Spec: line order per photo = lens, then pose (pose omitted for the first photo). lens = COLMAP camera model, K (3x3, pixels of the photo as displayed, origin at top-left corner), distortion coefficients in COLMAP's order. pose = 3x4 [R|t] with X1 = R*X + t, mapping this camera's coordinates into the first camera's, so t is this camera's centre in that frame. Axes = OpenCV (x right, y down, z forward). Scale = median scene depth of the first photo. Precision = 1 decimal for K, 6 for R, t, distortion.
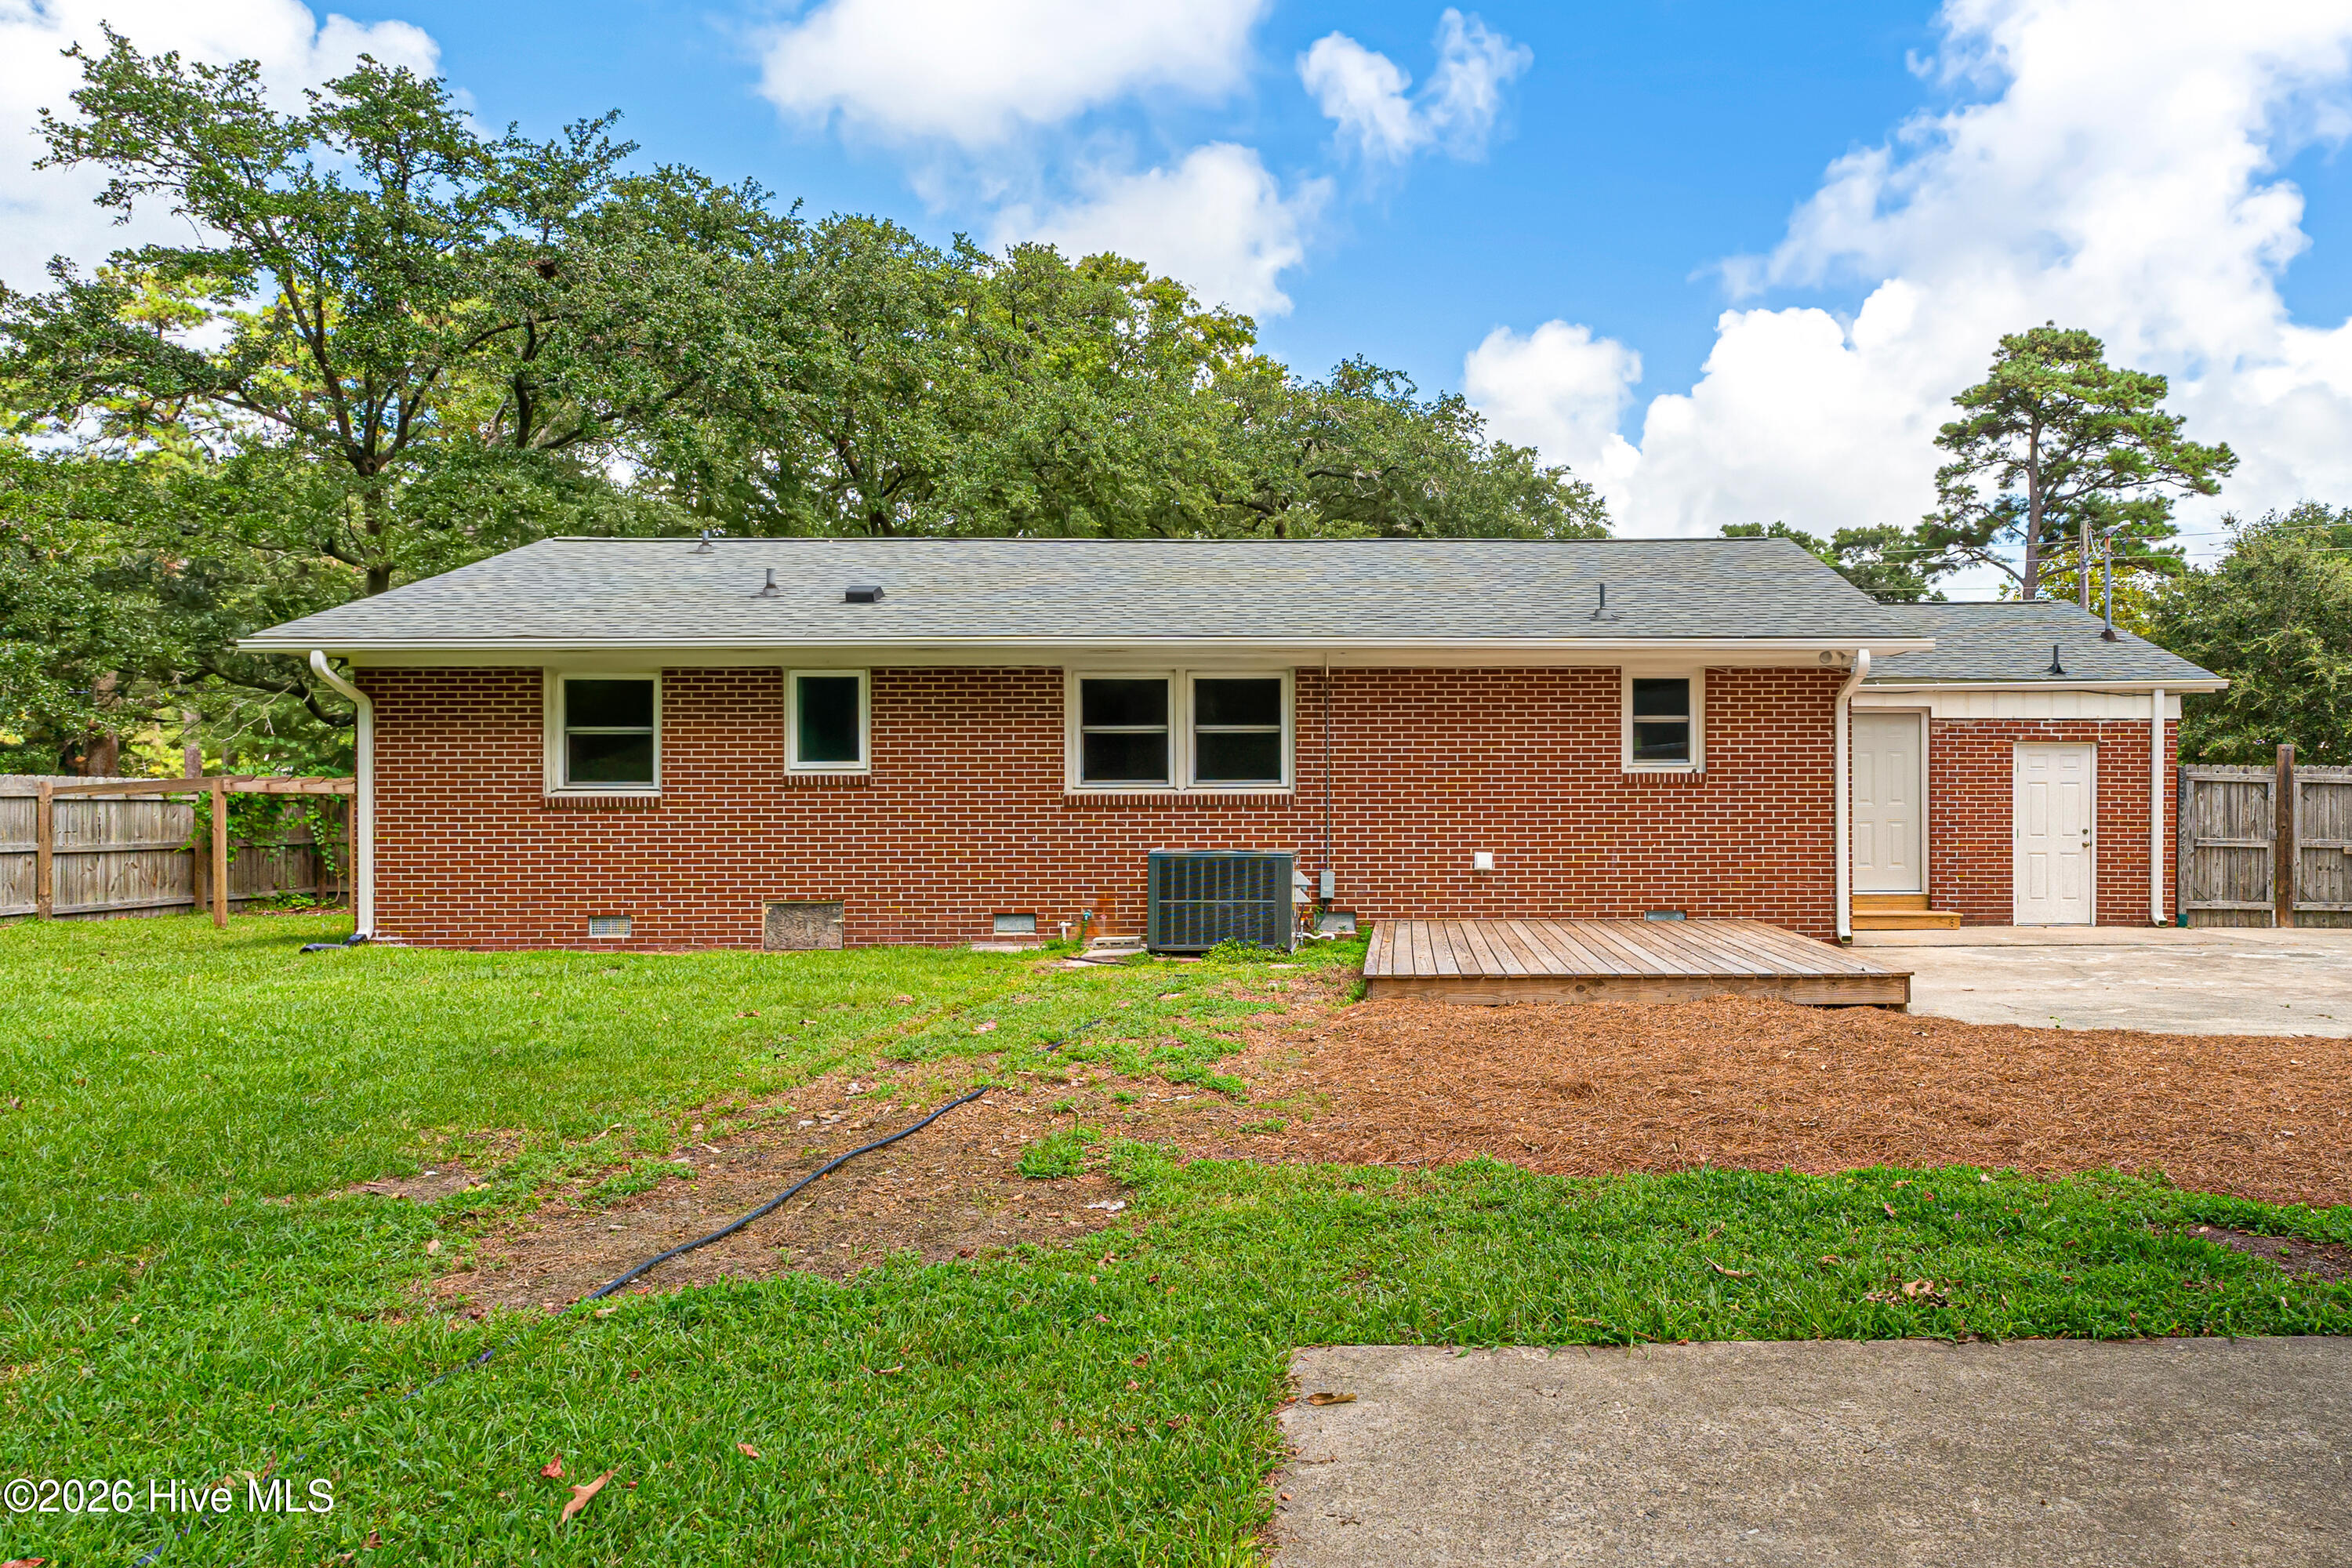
lens RADIAL K [[1560.9, 0, 1385.0], [0, 1560.9, 794.2], [0, 0, 1]] dist [0.003664, 0.000887]
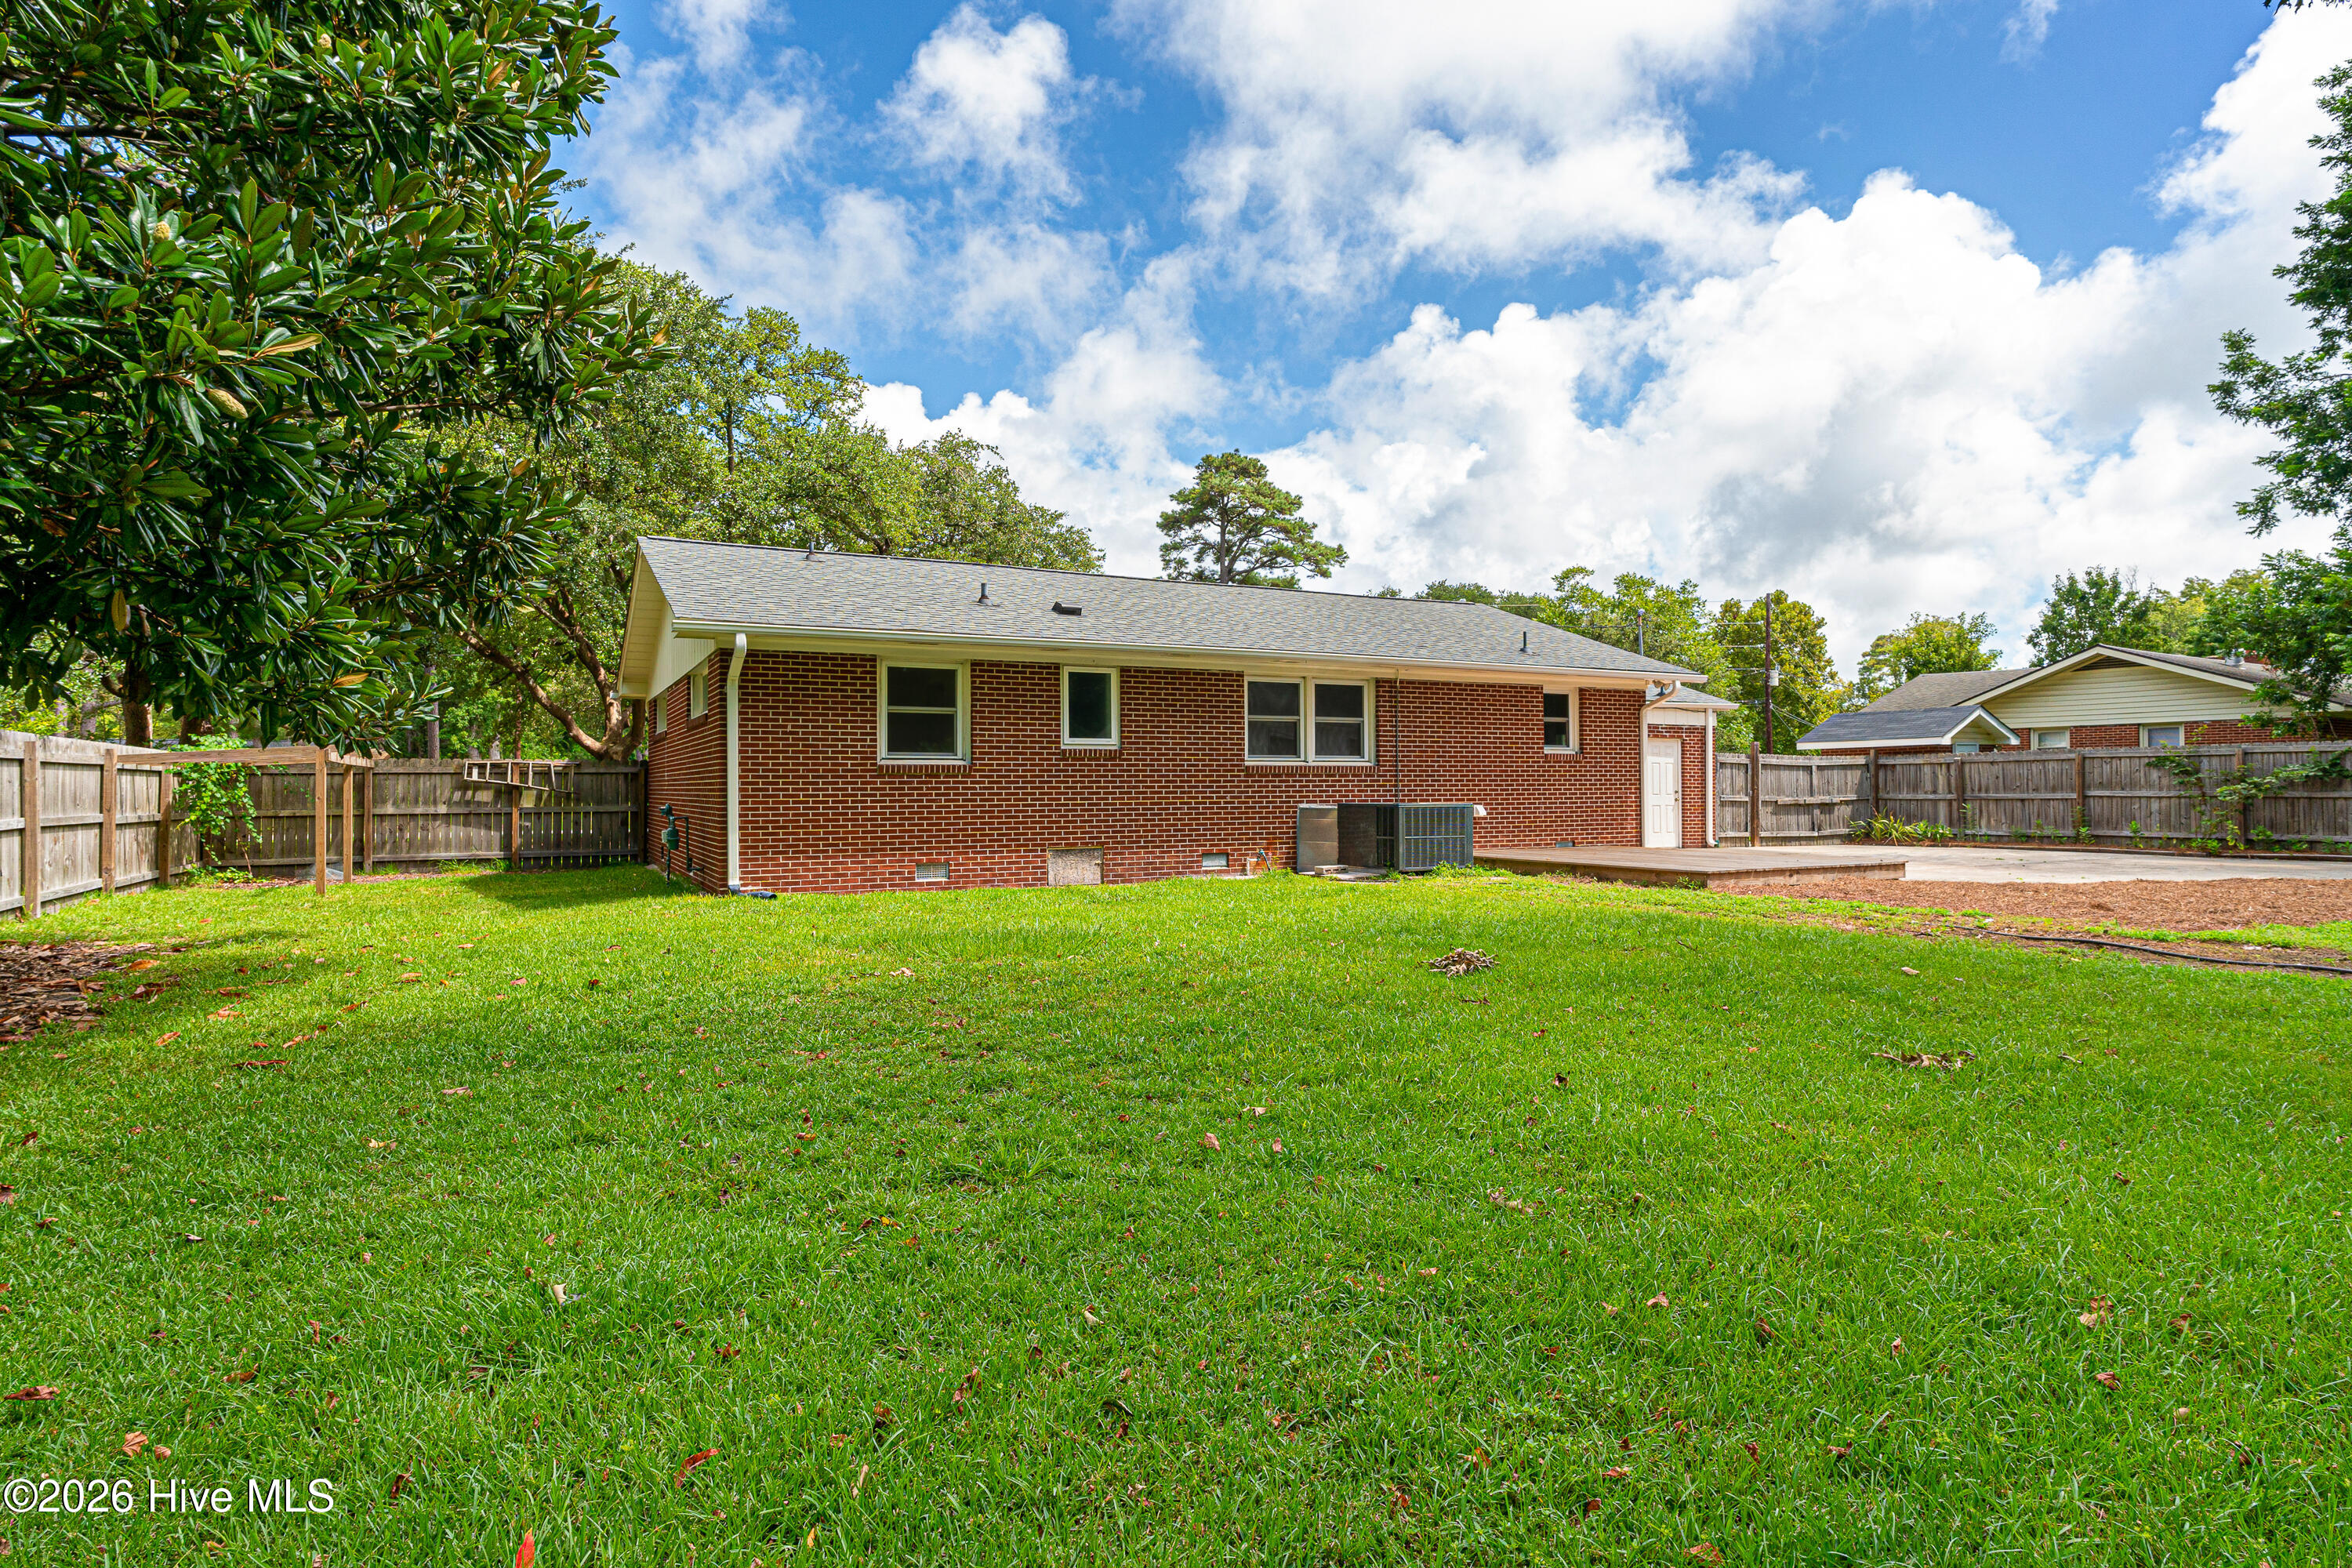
lens RADIAL K [[1258.9, 0, 1126.5], [0, 1258.9, 773.8], [0, 0, 1]] dist [-0.001365, -0.000797]
pose [[0.893111, 0.002480, 0.449829, -0.695096], [0.000542, 0.999978, -0.006591, 0.012960], [-0.449835, 0.006130, 0.893091, 0.054575]]
